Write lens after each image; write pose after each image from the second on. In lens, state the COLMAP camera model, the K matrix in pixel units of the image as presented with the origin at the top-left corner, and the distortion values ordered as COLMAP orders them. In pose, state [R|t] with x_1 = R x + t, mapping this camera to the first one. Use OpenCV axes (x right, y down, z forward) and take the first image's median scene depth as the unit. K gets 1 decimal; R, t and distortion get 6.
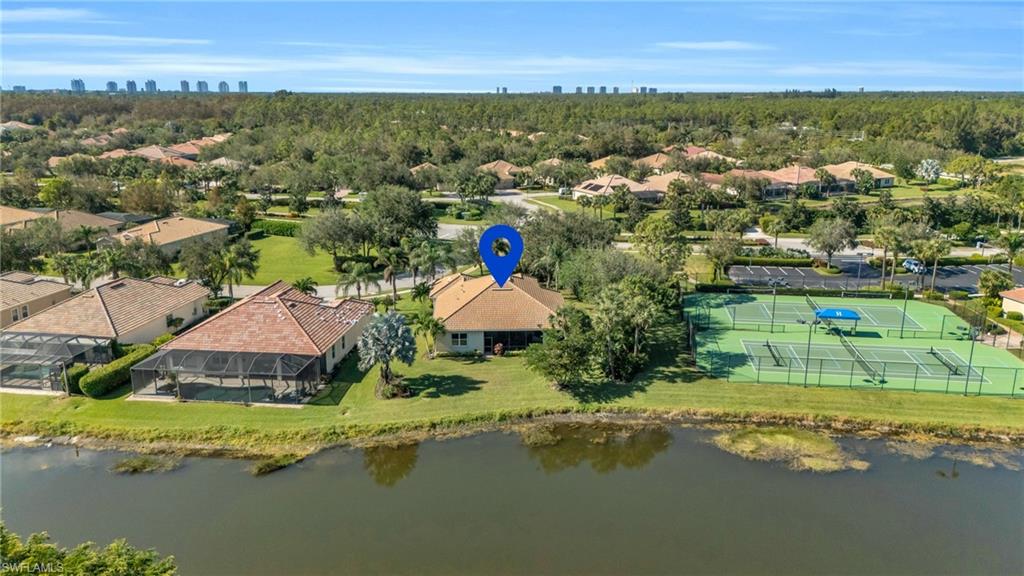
lens RADIAL K [[776.1, 0, 512.0], [0, 776.1, 288.0], [0, 0, 1]] dist [0.065004, -0.102534]
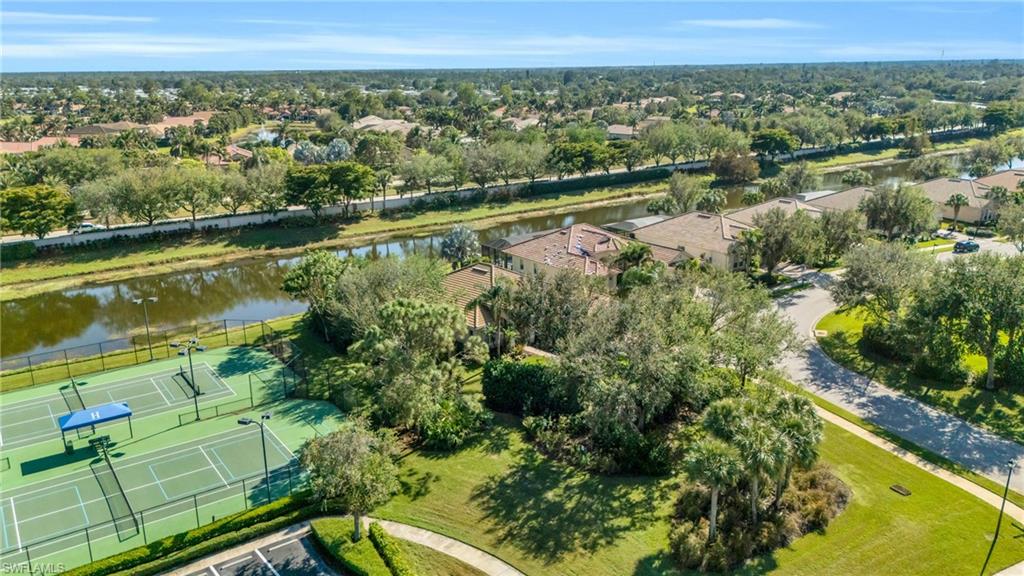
lens RADIAL K [[776.1, 0, 512.0], [0, 776.1, 288.0], [0, 0, 1]] dist [0.065004, -0.102534]
pose [[-0.731766, 0.184681, -0.656058, 0.682647], [-0.160603, 0.888757, 0.429322, -0.467567], [0.662364, 0.419528, -0.620702, 1.900000]]
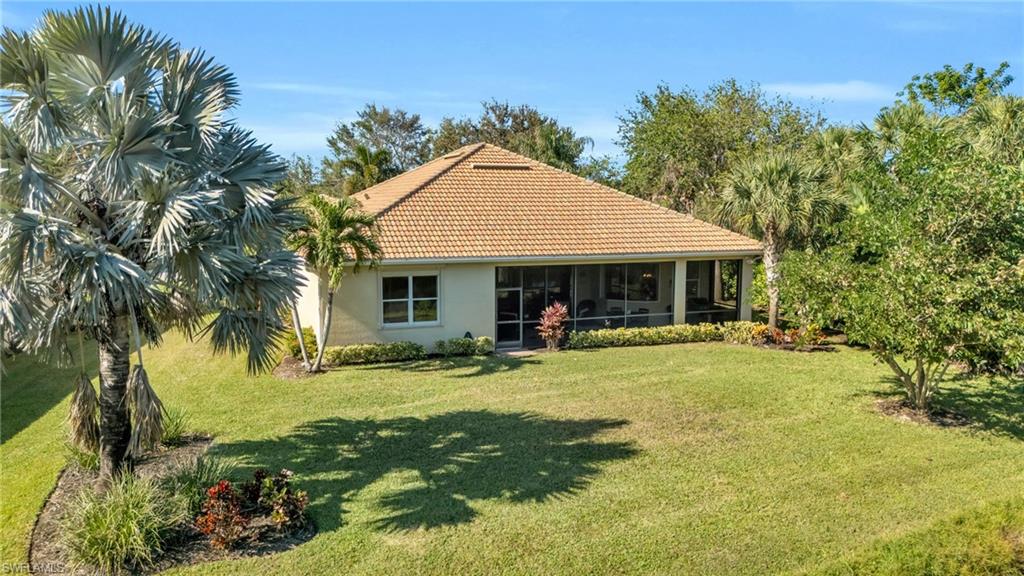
lens RADIAL K [[776.1, 0, 512.0], [0, 776.1, 288.0], [0, 0, 1]] dist [0.065004, -0.102534]
pose [[0.950639, -0.033876, 0.308443, -0.128961], [0.076096, 0.989120, -0.125898, 0.108834], [-0.300823, 0.143155, 0.942875, 0.797068]]
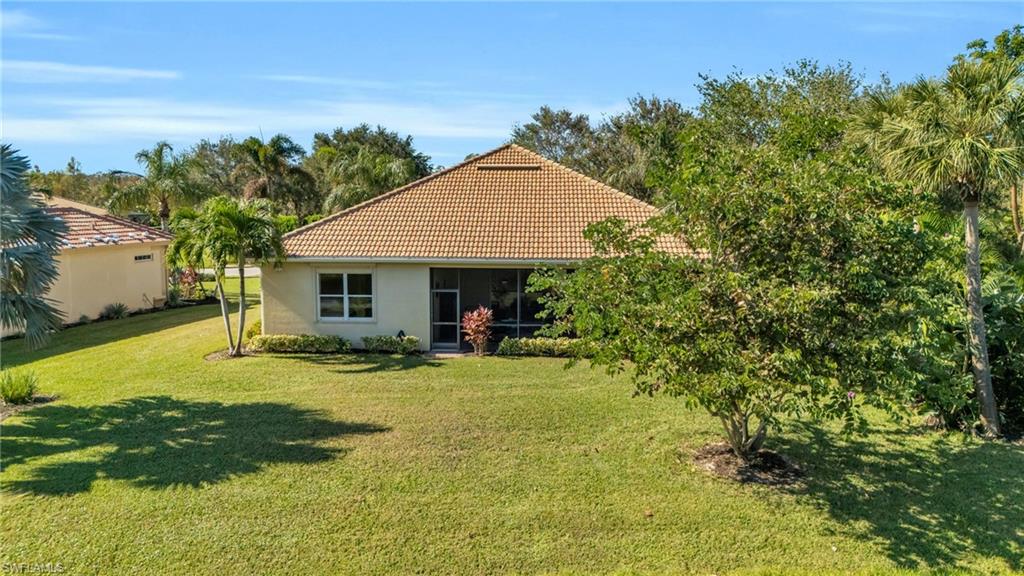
lens RADIAL K [[776.1, 0, 512.0], [0, 776.1, 288.0], [0, 0, 1]] dist [0.065004, -0.102534]
pose [[0.995723, 0.012679, -0.091513, 0.021830], [-0.024961, 0.990619, -0.134352, 0.110204], [0.088951, 0.136061, 0.986699, 0.785466]]
